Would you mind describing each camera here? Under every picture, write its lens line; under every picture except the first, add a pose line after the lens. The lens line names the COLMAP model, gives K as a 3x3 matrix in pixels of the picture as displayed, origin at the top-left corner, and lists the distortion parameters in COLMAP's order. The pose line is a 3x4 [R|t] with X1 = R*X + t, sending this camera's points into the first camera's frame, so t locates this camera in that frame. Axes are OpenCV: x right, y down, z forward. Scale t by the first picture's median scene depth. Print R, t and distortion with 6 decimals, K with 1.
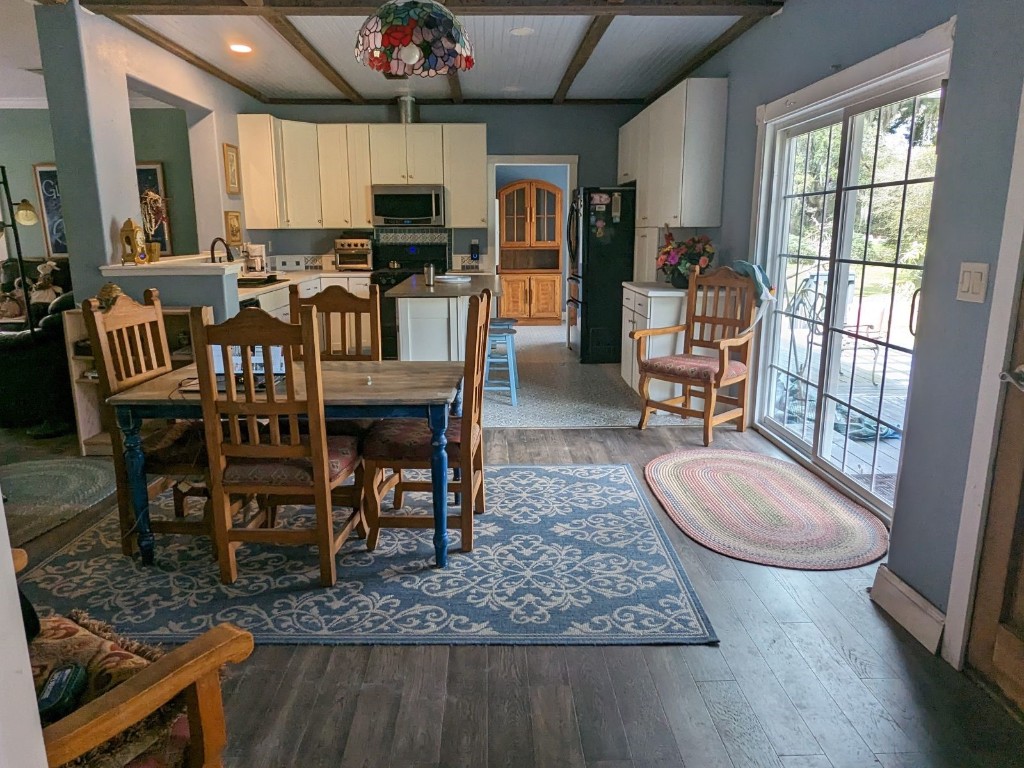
lens RADIAL K [[710.8, 0, 512.0], [0, 710.8, 384.0], [0, 0, 1]] dist [-0.003398, -0.002060]
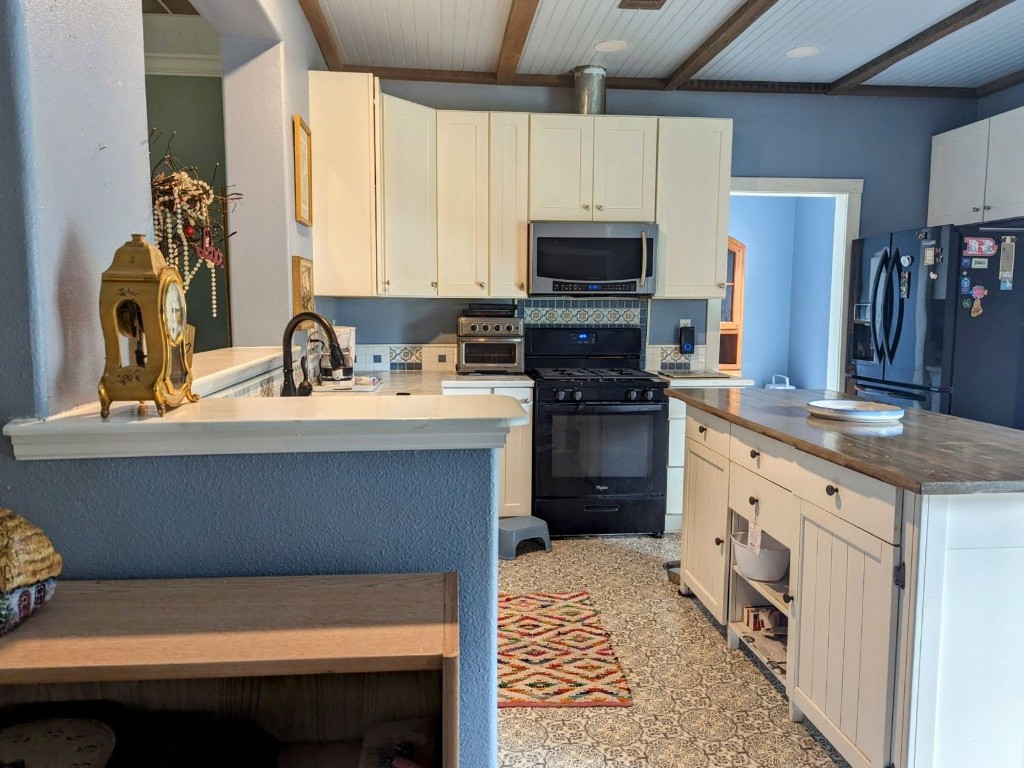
lens RADIAL K [[743.5, 0, 512.0], [0, 743.5, 384.0], [0, 0, 1]] dist [0.027357, -0.001406]
pose [[0.996388, -0.000643, 0.084912, -0.260048], [0.010135, 0.993724, -0.111397, -0.089418], [-0.084308, 0.111855, 0.990142, 0.440044]]
